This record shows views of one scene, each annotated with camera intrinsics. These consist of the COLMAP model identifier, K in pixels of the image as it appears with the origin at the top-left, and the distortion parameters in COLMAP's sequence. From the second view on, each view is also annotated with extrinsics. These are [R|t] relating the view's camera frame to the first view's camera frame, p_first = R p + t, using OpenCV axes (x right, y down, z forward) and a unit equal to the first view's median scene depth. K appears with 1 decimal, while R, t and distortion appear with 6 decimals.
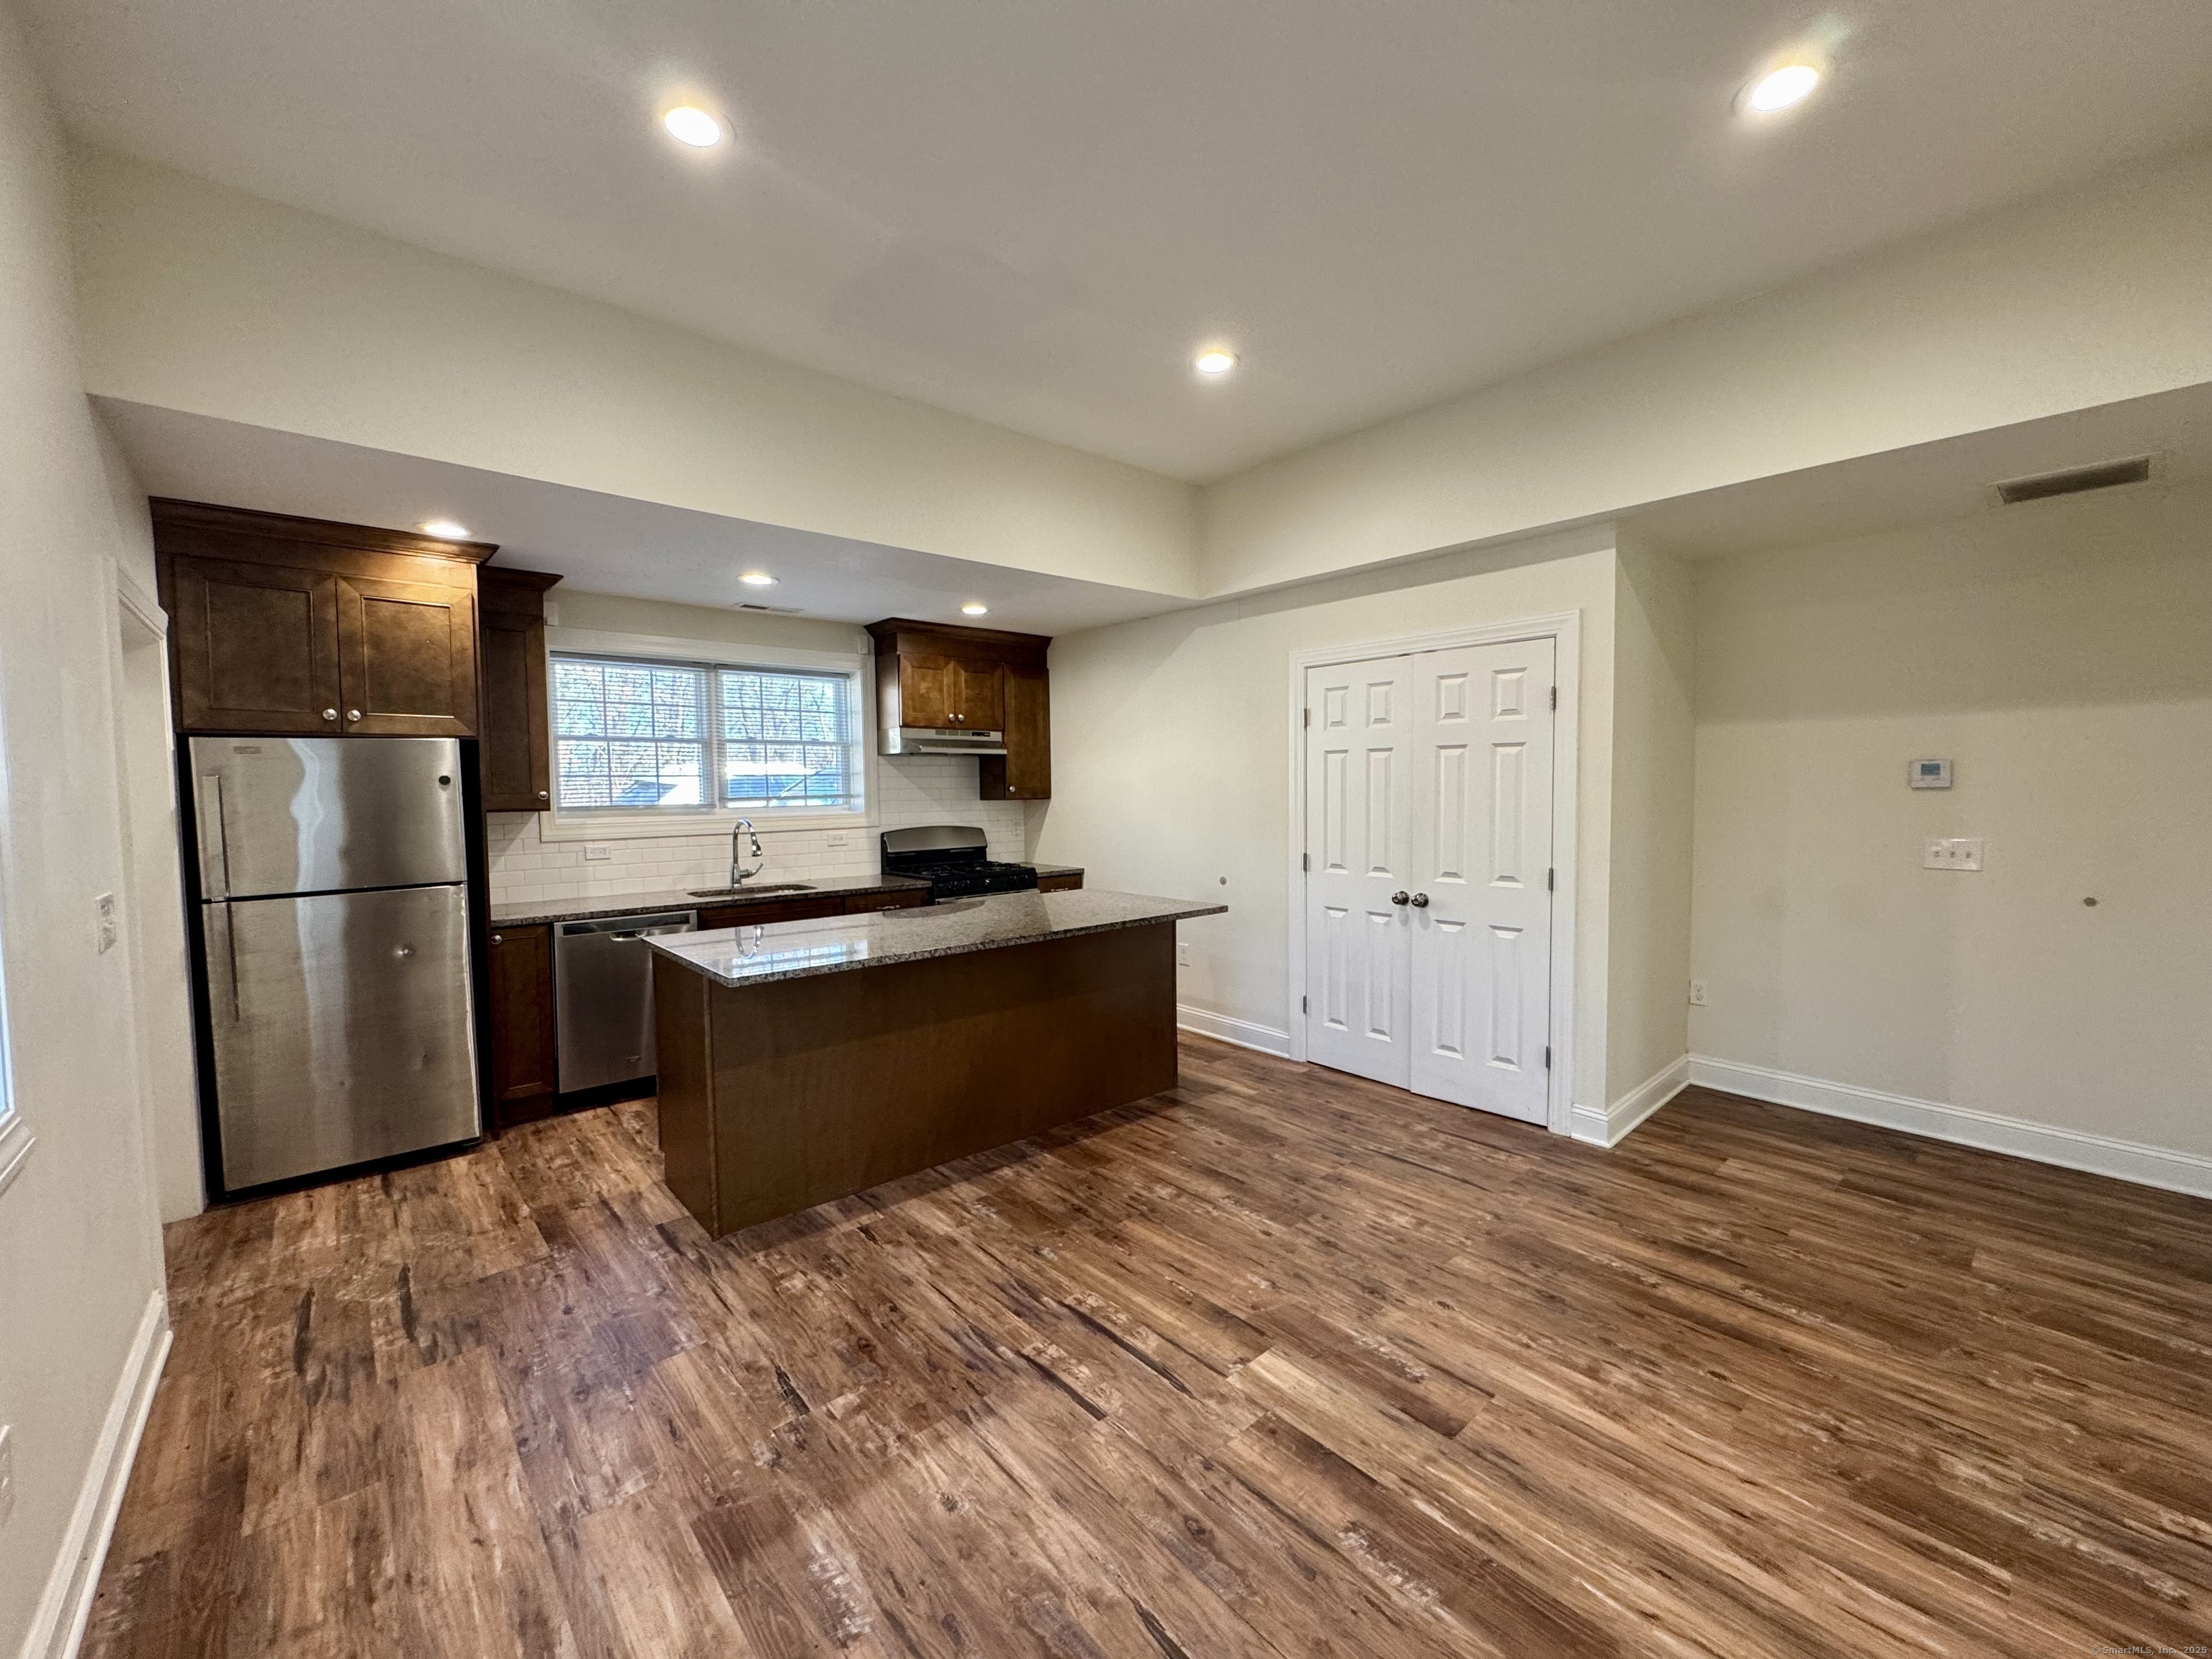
lens RADIAL K [[881.6, 0, 1106.3], [0, 881.6, 827.5], [0, 0, 1]] dist [-0.002692, 0.000183]
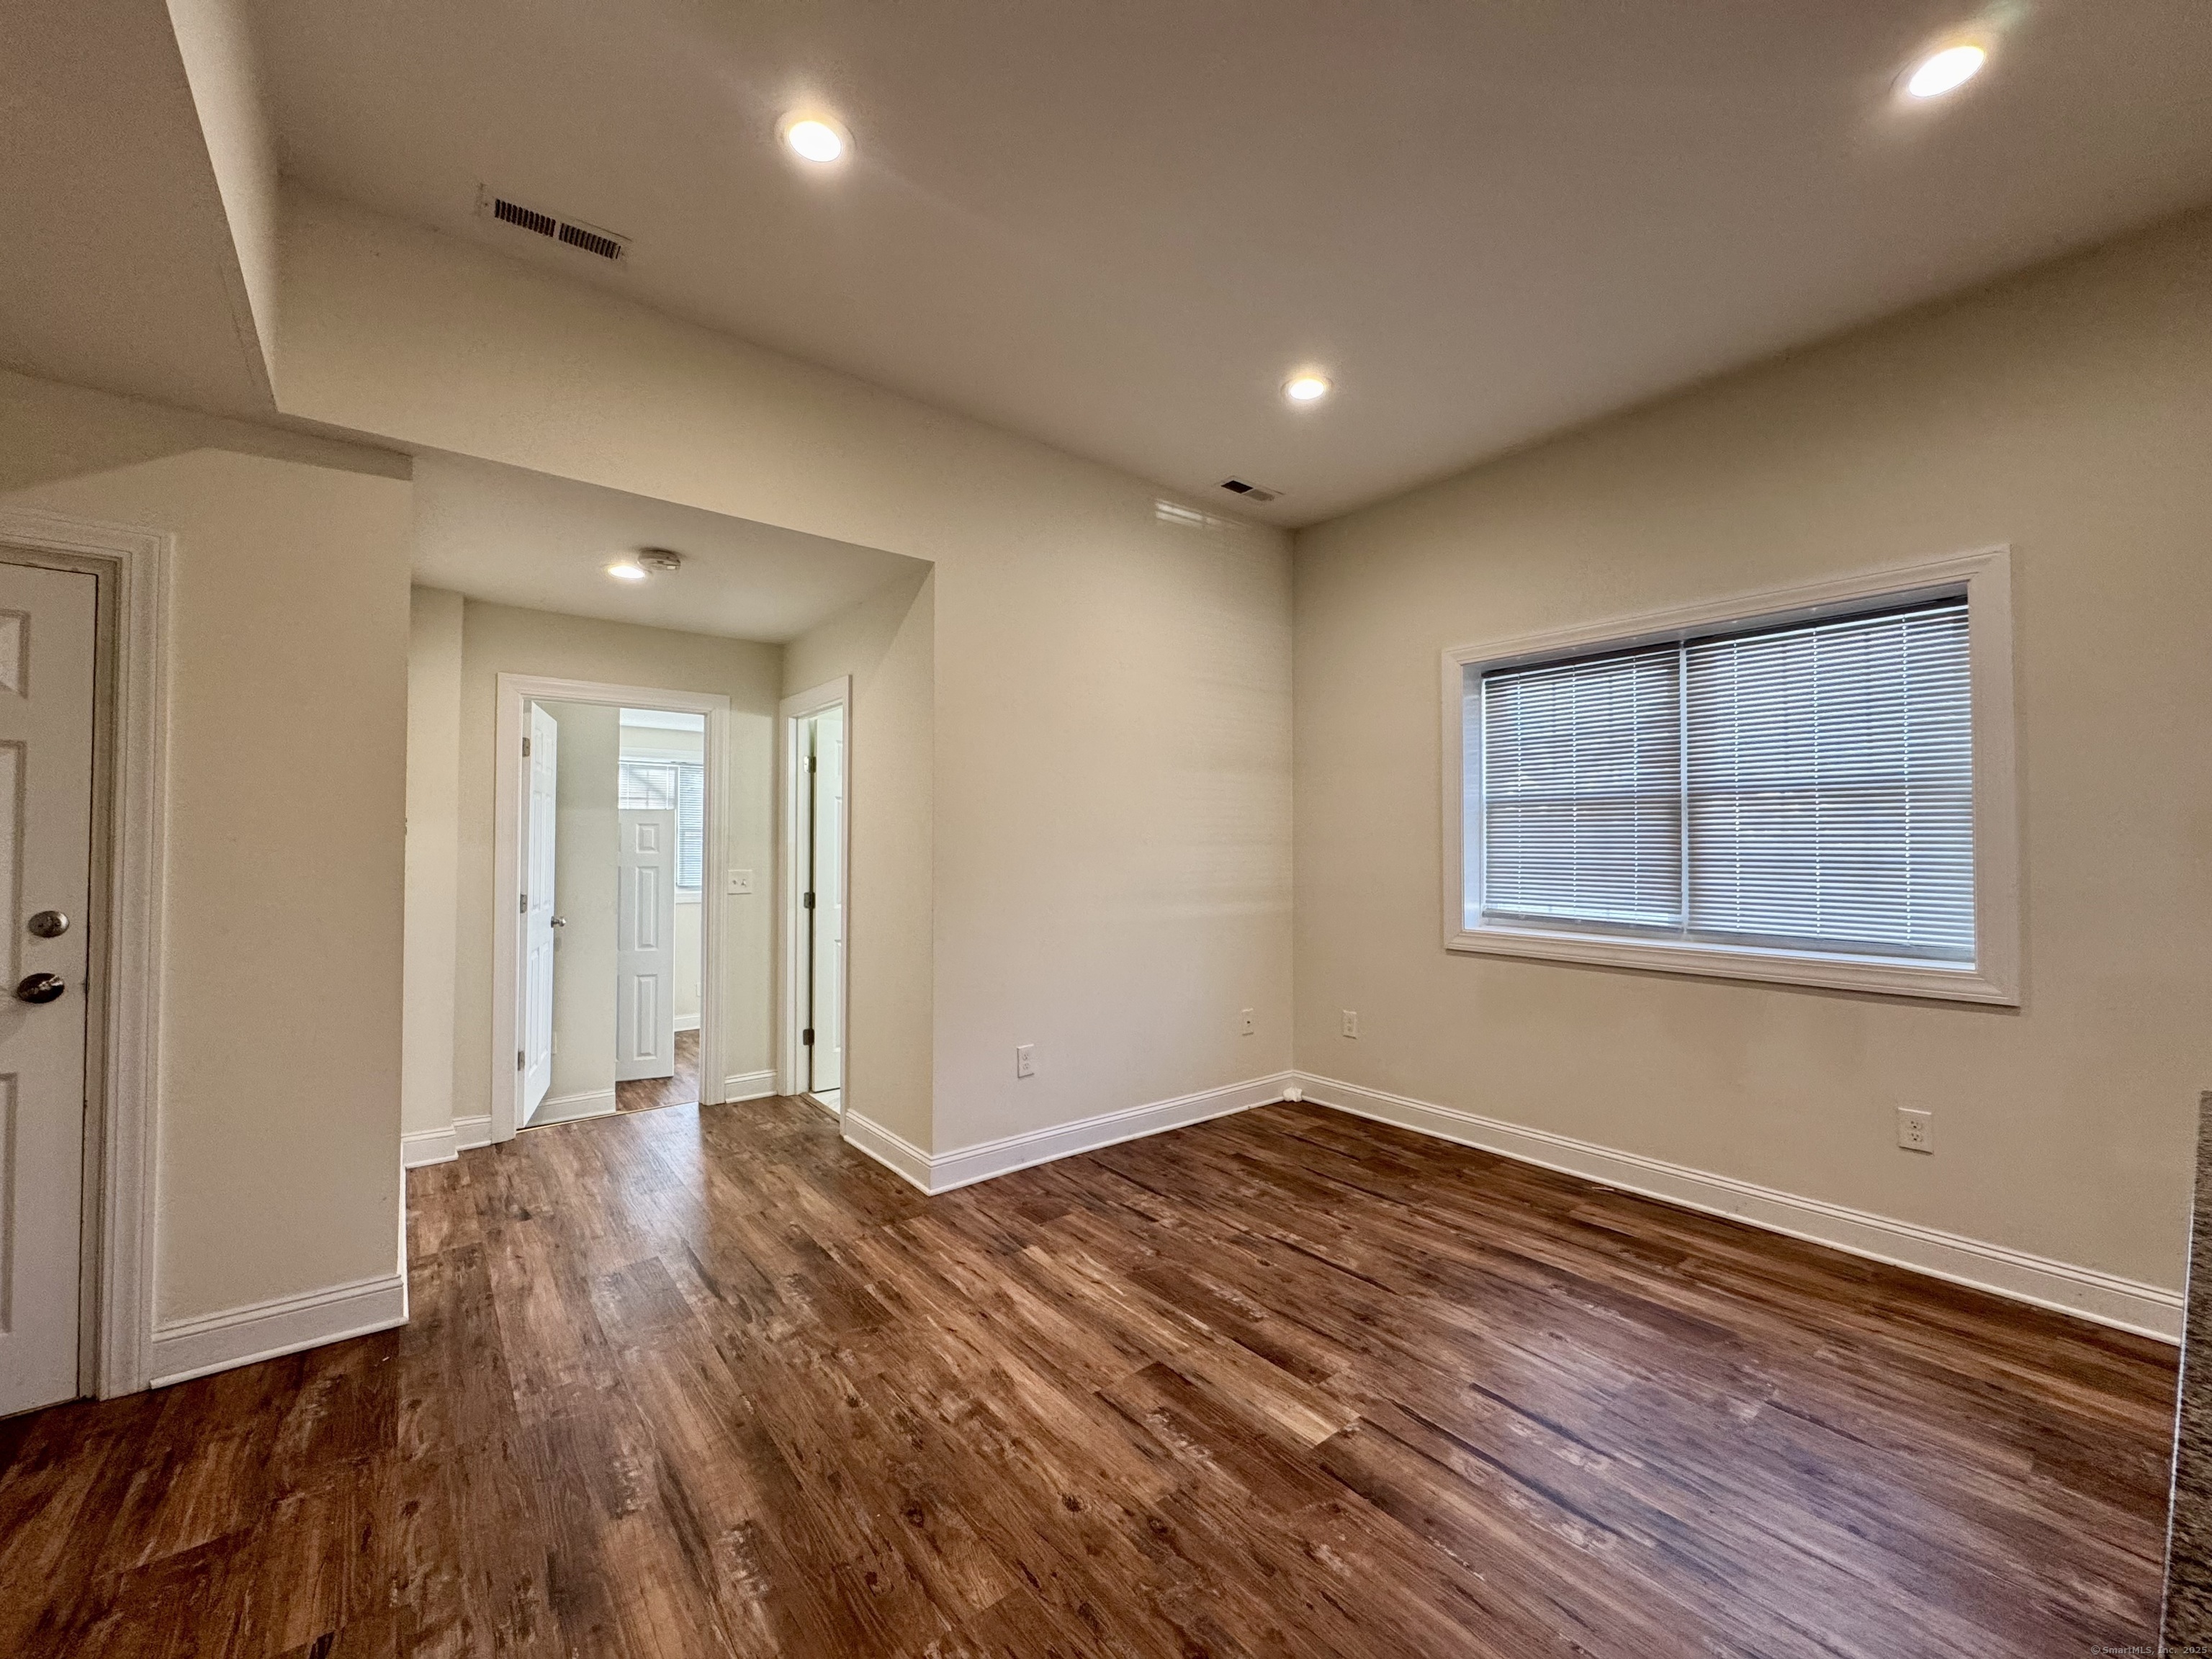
lens RADIAL K [[881.6, 0, 1106.3], [0, 881.6, 827.5], [0, 0, 1]] dist [-0.002692, 0.000183]
pose [[-0.998599, 0.008840, 0.052170, 0.232150], [0.010325, 0.999547, 0.028267, -0.029016], [-0.051896, 0.028766, -0.998238, 1.270108]]
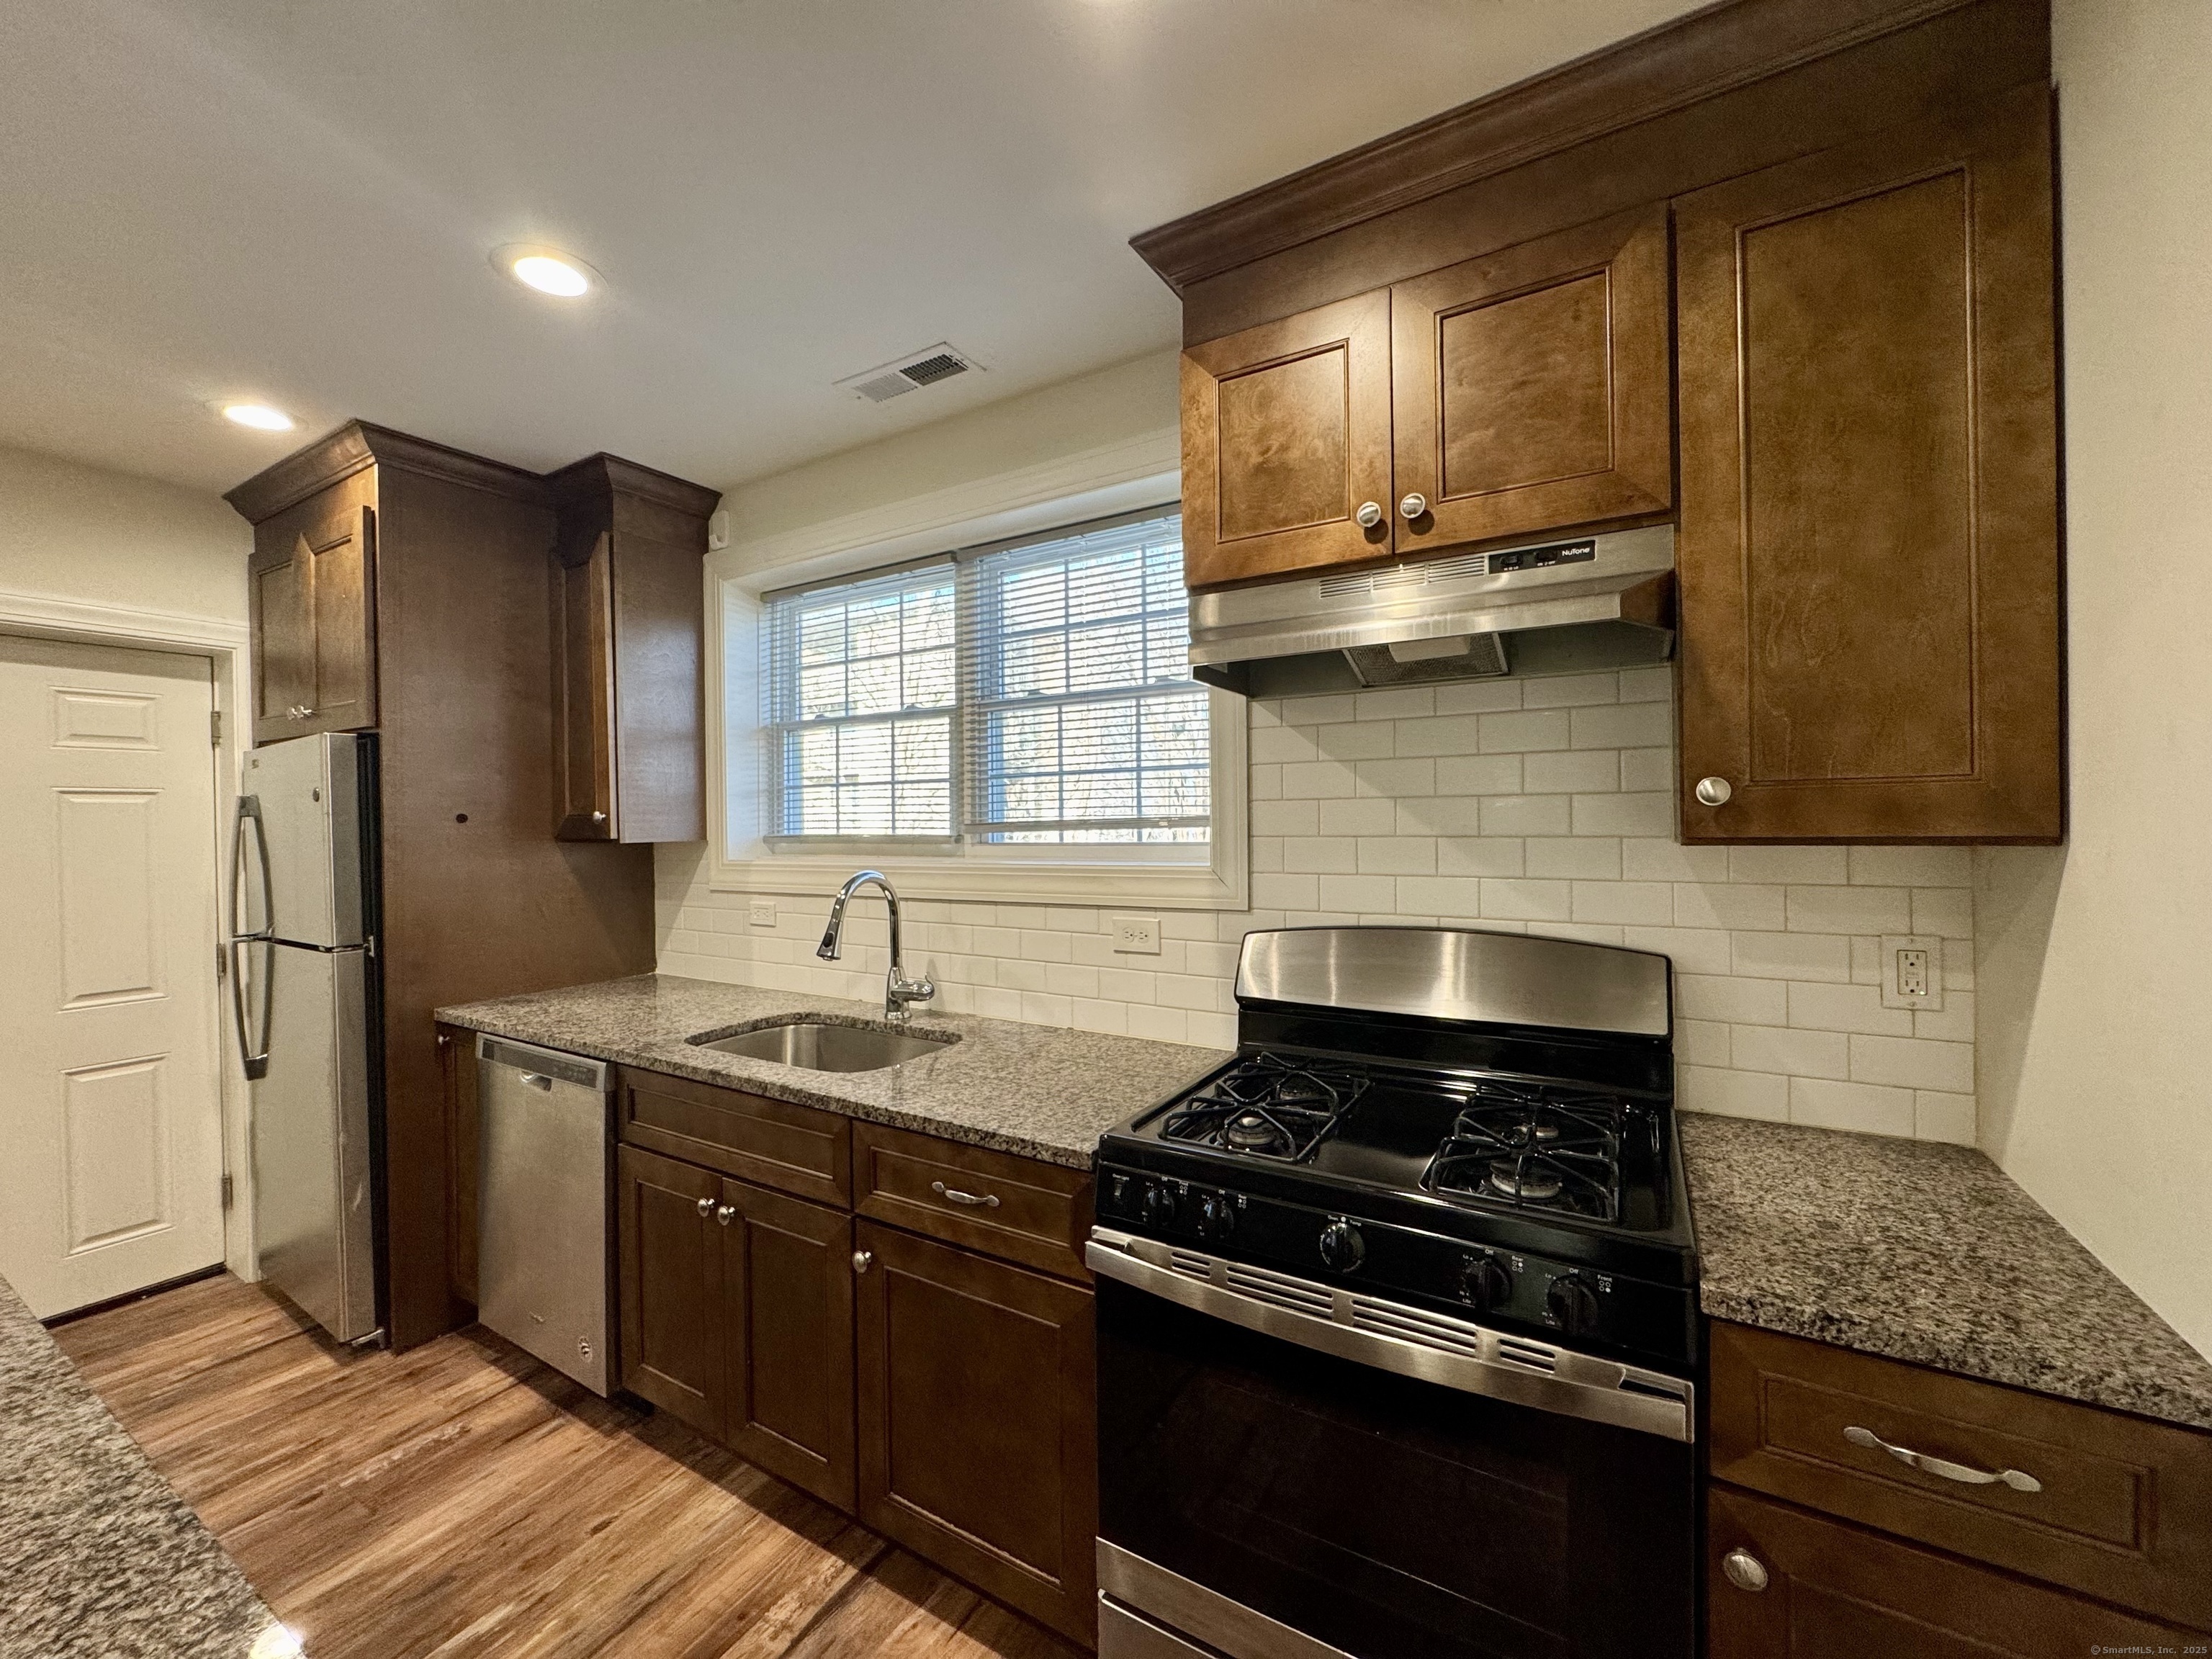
lens RADIAL K [[881.6, 0, 1106.3], [0, 881.6, 827.5], [0, 0, 1]] dist [-0.002692, 0.000183]
pose [[0.300435, 0.013937, -0.953700, 0.077598], [-0.035886, 0.999350, 0.003299, -0.055511], [0.953127, 0.033234, 0.300740, 1.438002]]
